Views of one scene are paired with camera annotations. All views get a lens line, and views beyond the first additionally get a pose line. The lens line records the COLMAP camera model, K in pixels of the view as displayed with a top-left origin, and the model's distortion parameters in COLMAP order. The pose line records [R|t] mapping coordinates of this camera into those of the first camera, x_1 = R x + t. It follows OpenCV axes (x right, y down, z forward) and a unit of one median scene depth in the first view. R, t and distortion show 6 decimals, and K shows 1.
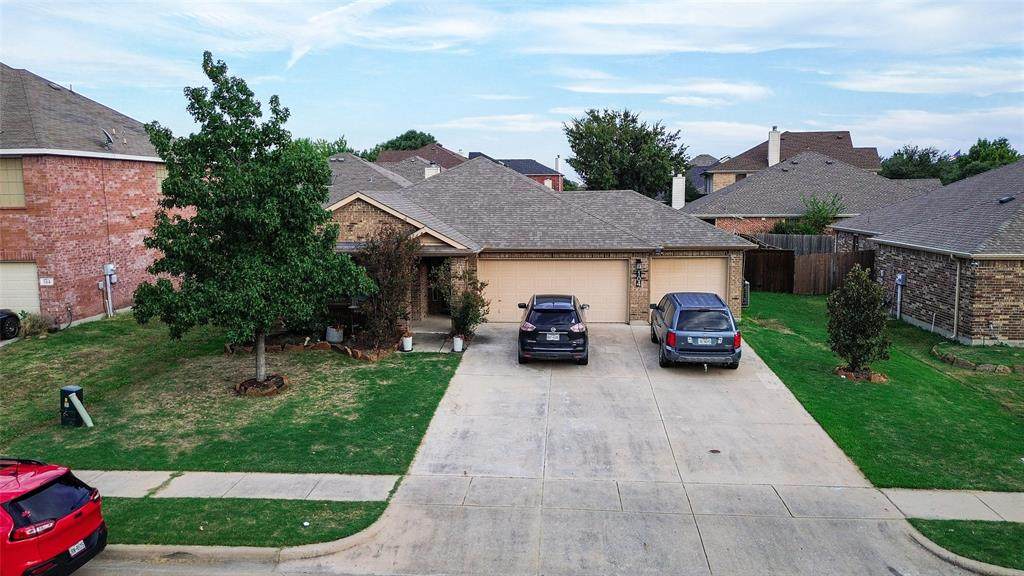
lens RADIAL K [[800.0, 0, 512.0], [0, 800.0, 288.0], [0, 0, 1]] dist [0.064560, -0.089424]
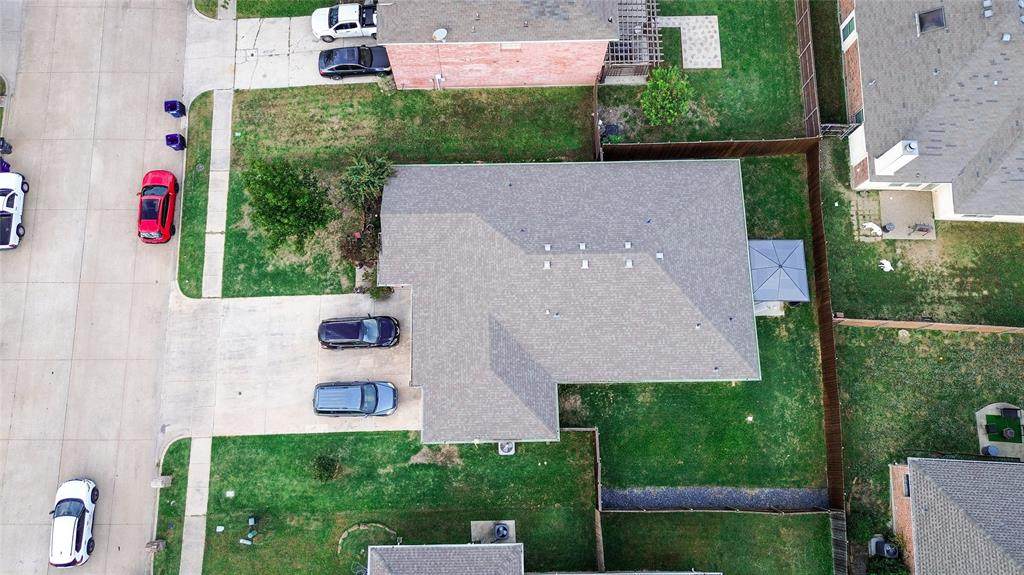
lens RADIAL K [[733.5, 0, 512.0], [0, 733.5, 287.5], [0, 0, 1]] dist [0.056142, -0.063074]
pose [[0.090516, 0.974599, -0.204852, 0.413062], [-0.119734, 0.214854, 0.969279, -2.127839], [0.988671, -0.063208, 0.136140, 1.298084]]
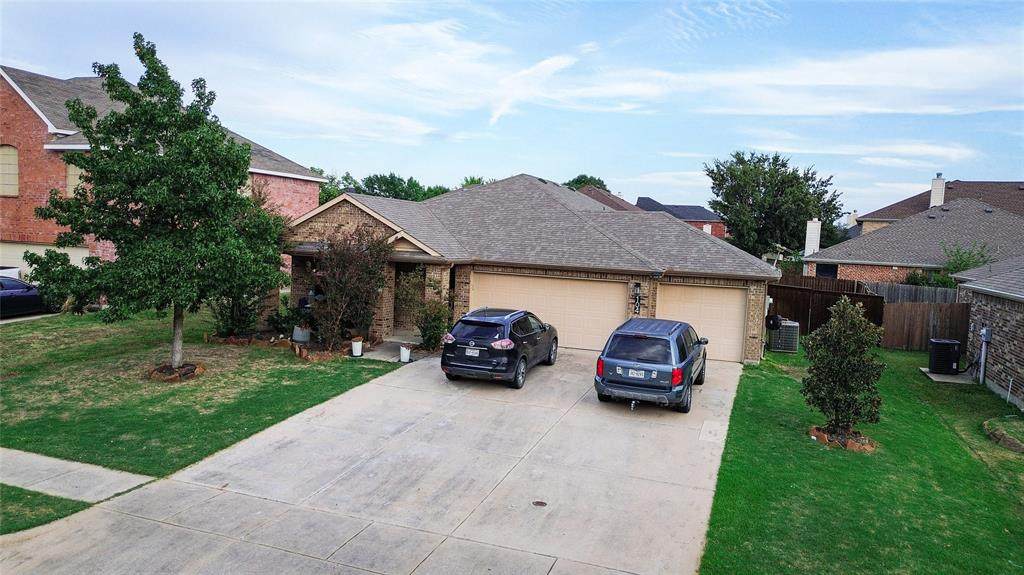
lens RADIAL K [[733.5, 0, 512.0], [0, 733.5, 287.5], [0, 0, 1]] dist [0.056142, -0.063074]
pose [[0.961654, 0.071657, -0.264740, 0.312089], [-0.085771, 0.995424, -0.042128, 0.020648], [0.260510, 0.063219, 0.963399, 0.226786]]
